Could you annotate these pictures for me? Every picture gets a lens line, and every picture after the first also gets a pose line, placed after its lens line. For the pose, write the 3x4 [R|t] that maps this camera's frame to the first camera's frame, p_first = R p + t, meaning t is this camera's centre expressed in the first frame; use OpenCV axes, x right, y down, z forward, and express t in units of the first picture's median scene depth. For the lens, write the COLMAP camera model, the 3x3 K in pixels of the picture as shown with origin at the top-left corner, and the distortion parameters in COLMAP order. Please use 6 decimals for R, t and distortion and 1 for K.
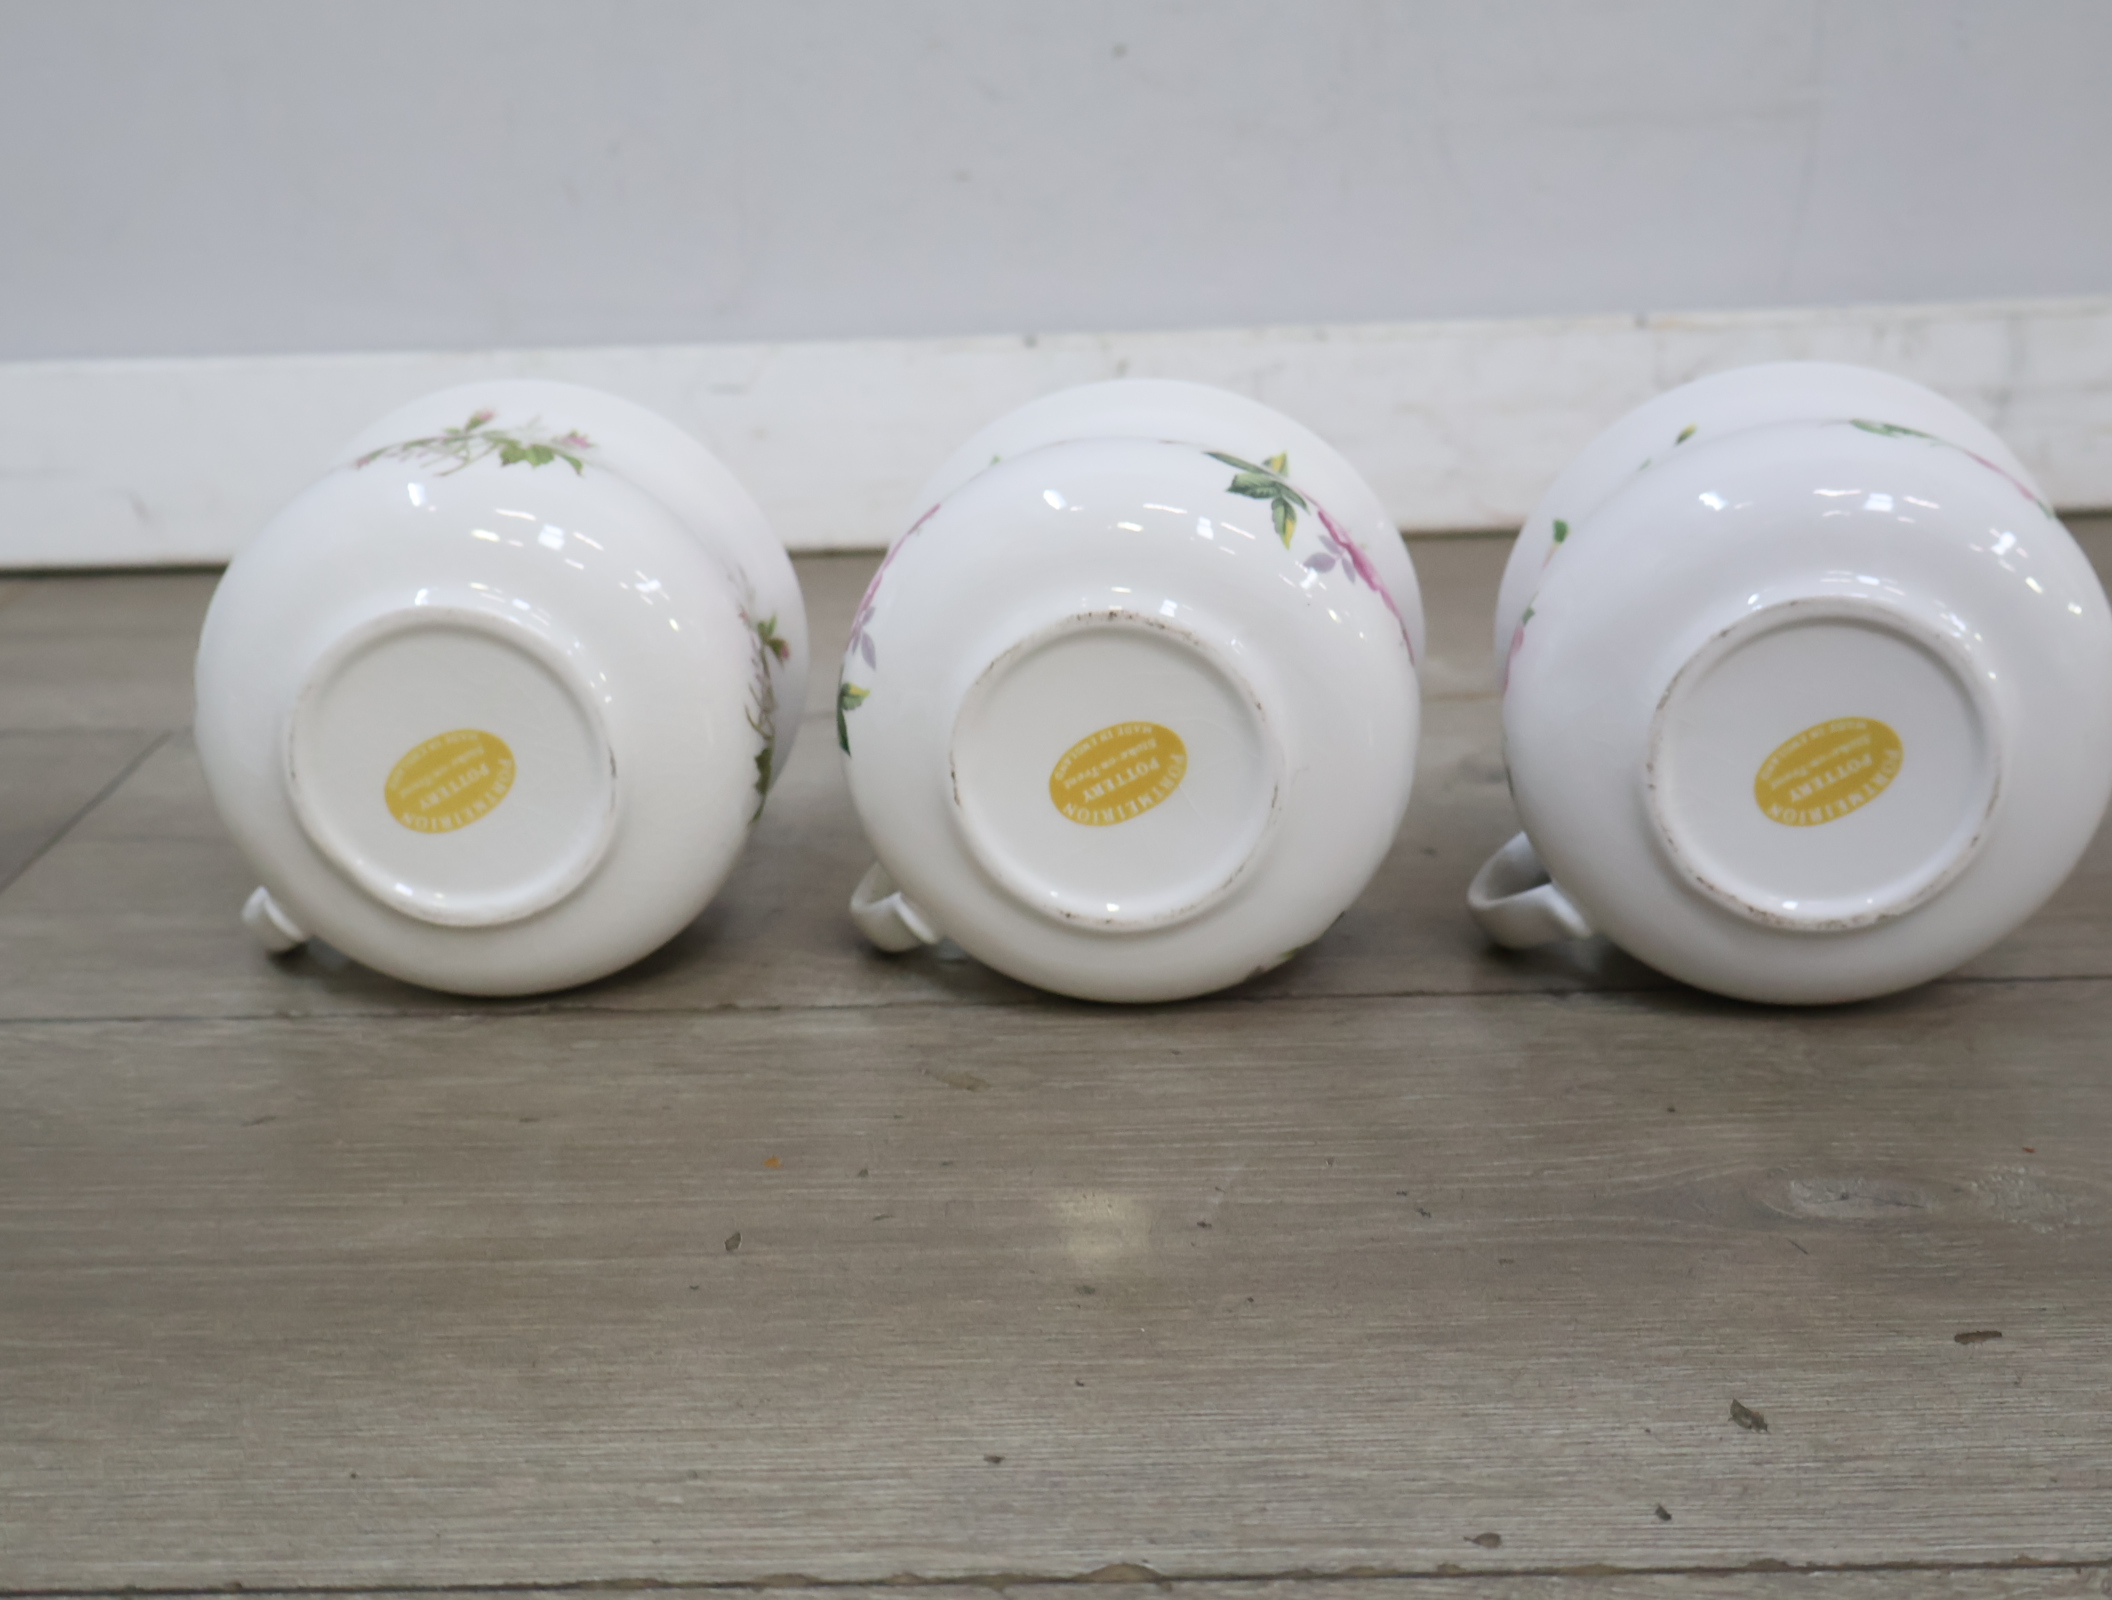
lens RADIAL K [[2705.7, 0, 1055.0], [0, 2705.7, 799.3], [0, 0, 1]] dist [0.005766, 0.000000]
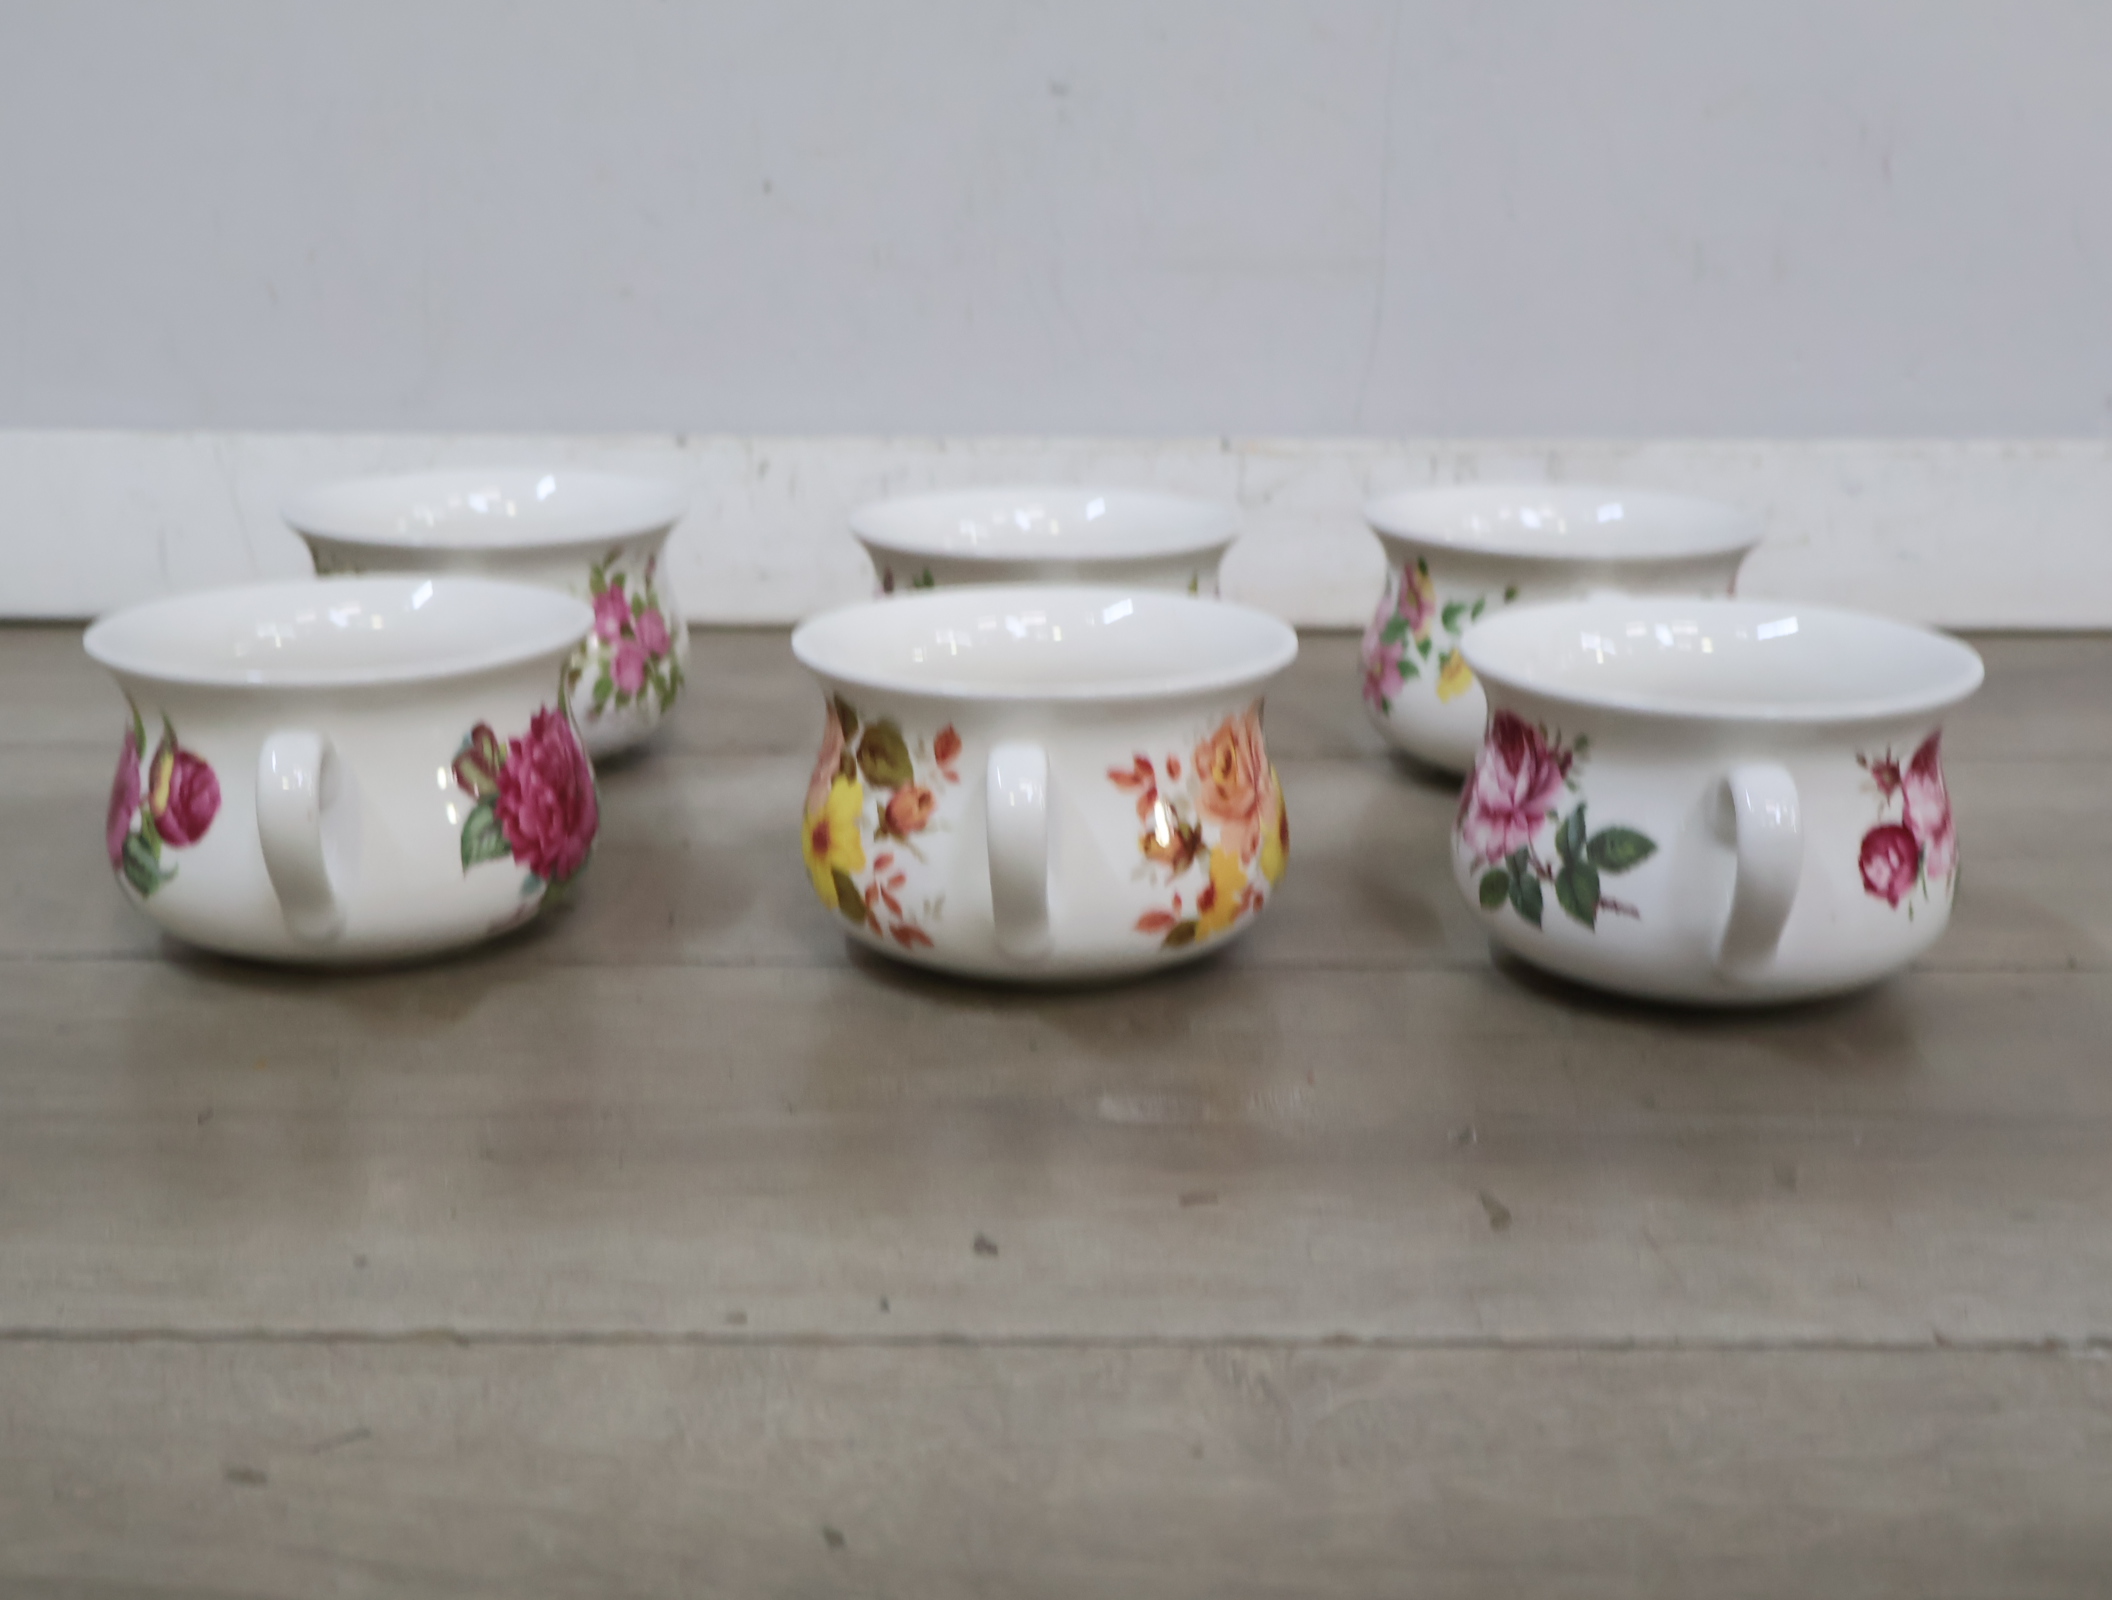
lens RADIAL K [[2705.7, 0, 1050.4], [0, 2705.7, 816.5], [0, 0, 1]] dist [0.005766, 0.000000]
pose [[0.998599, 0.035579, 0.039160, 0.190777], [-0.033067, 0.997464, -0.063032, 0.091202], [-0.041303, 0.061649, 0.997243, -0.195333]]
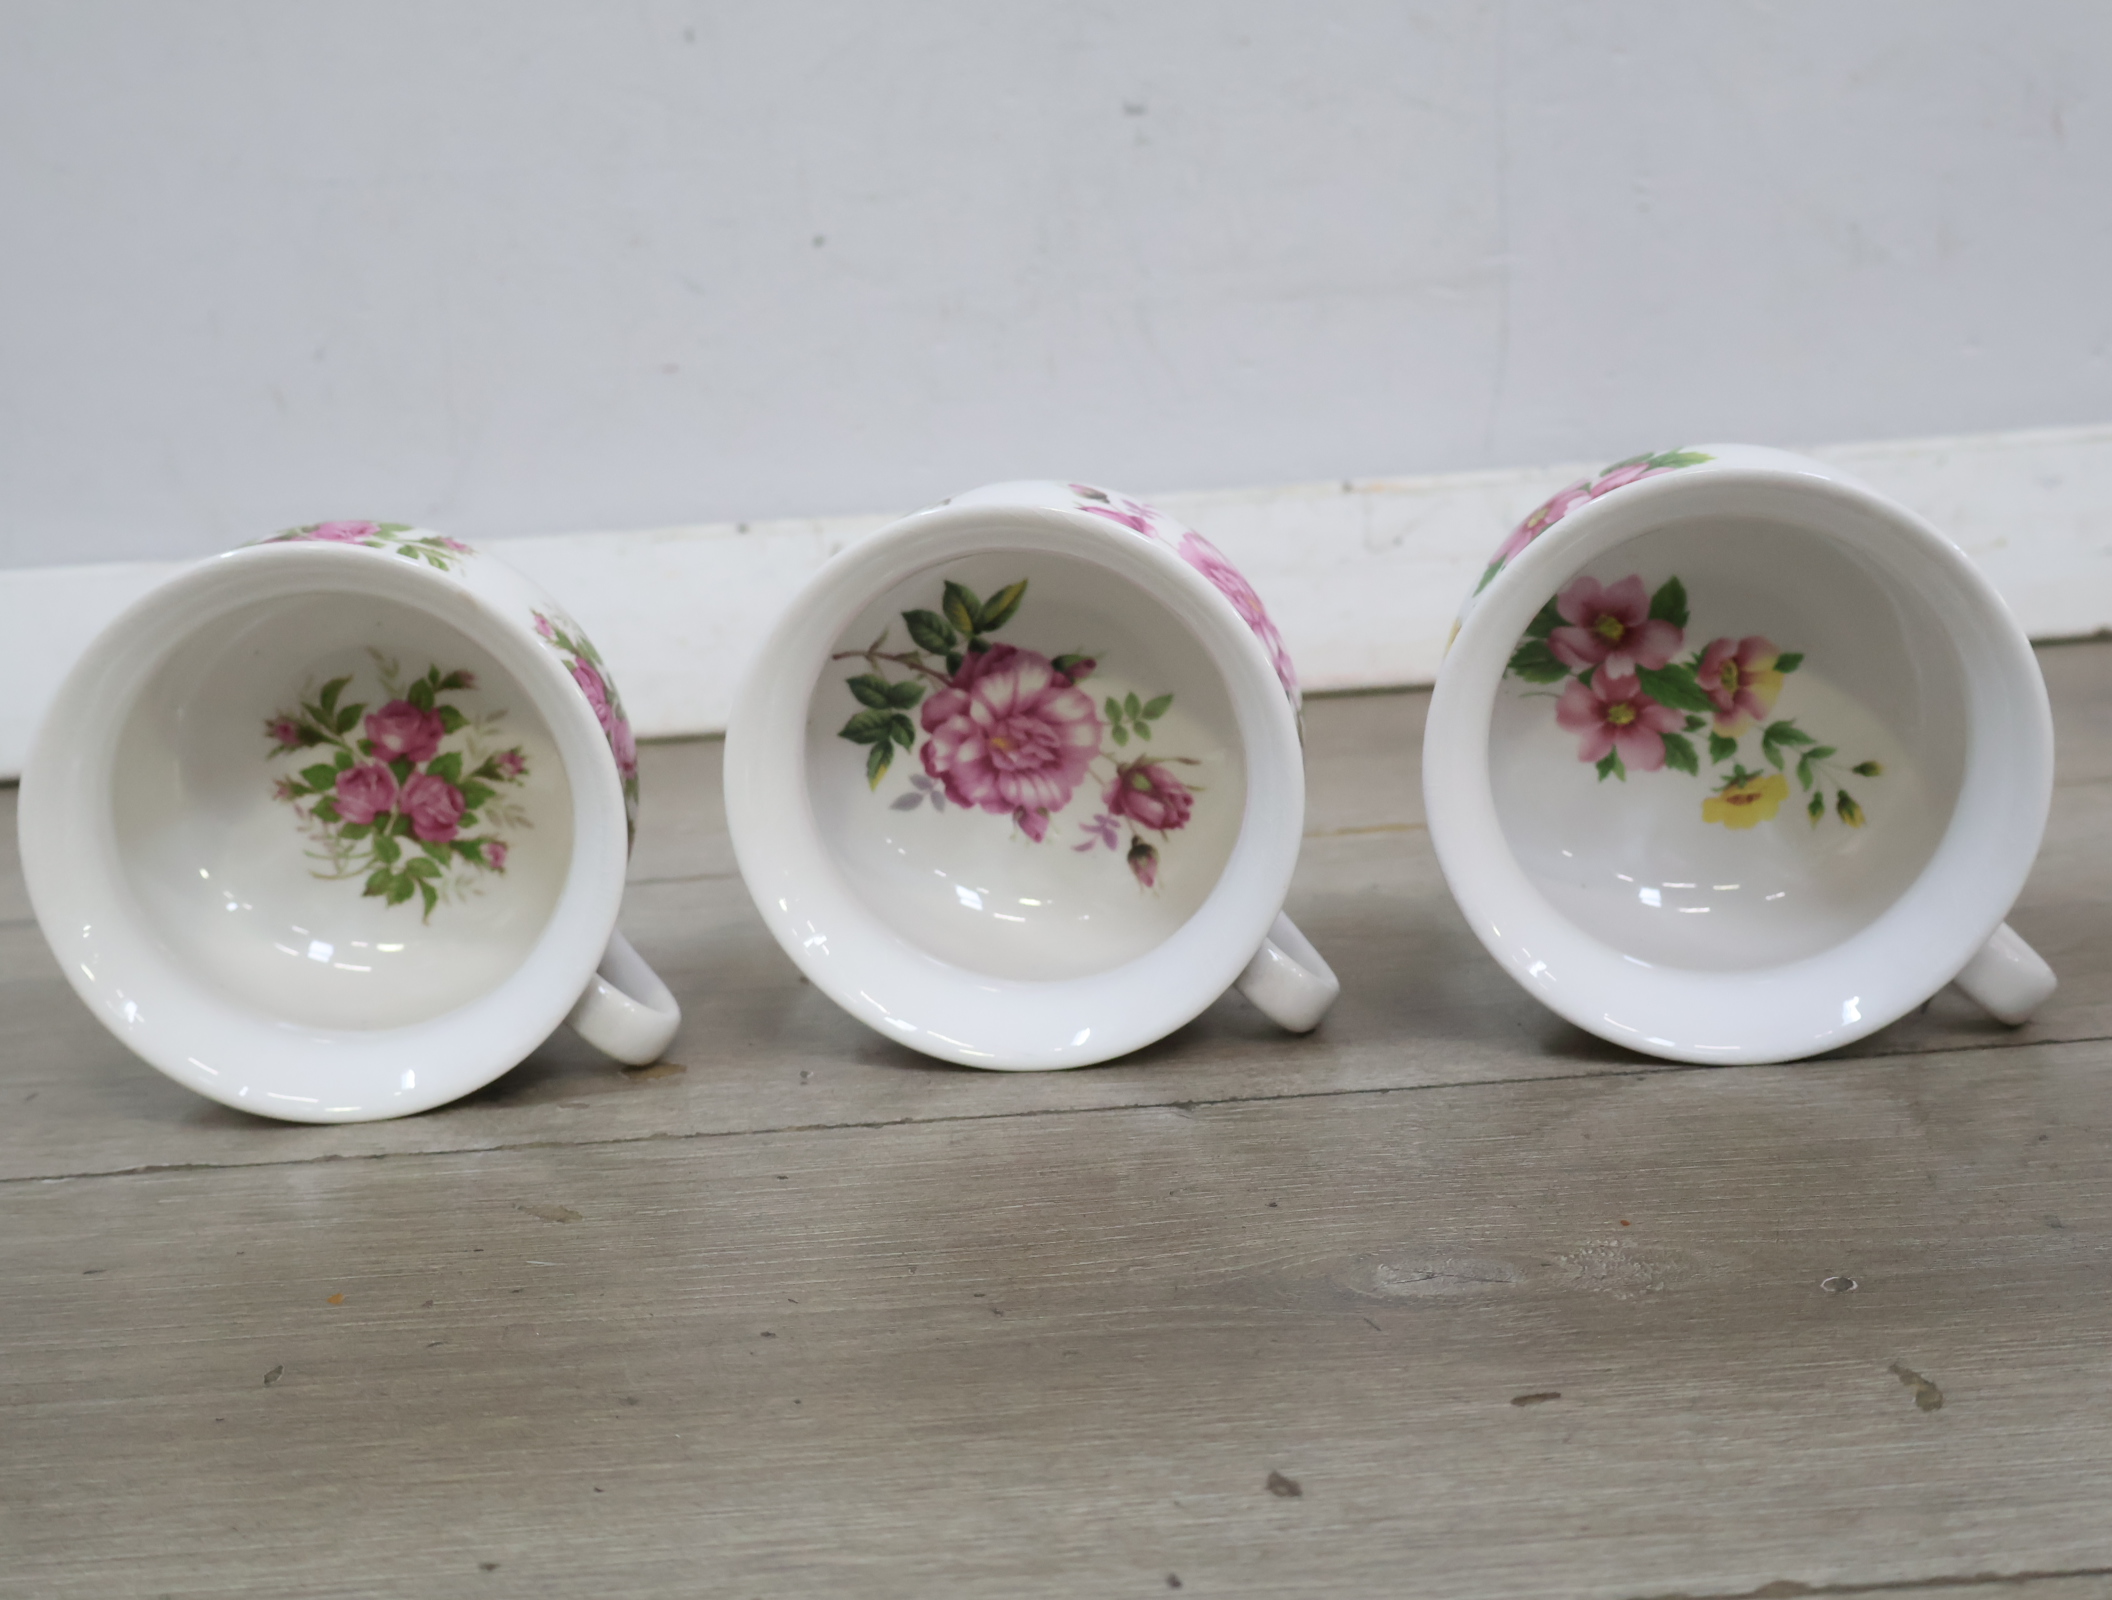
lens RADIAL K [[2705.7, 0, 1052.8], [0, 2705.7, 797.9], [0, 0, 1]] dist [0.005766, 0.000000]
pose [[0.998772, -0.037349, 0.032559, 0.126330], [0.040496, 0.993955, -0.102046, 0.067130], [-0.028551, 0.103239, 0.994247, 0.022406]]
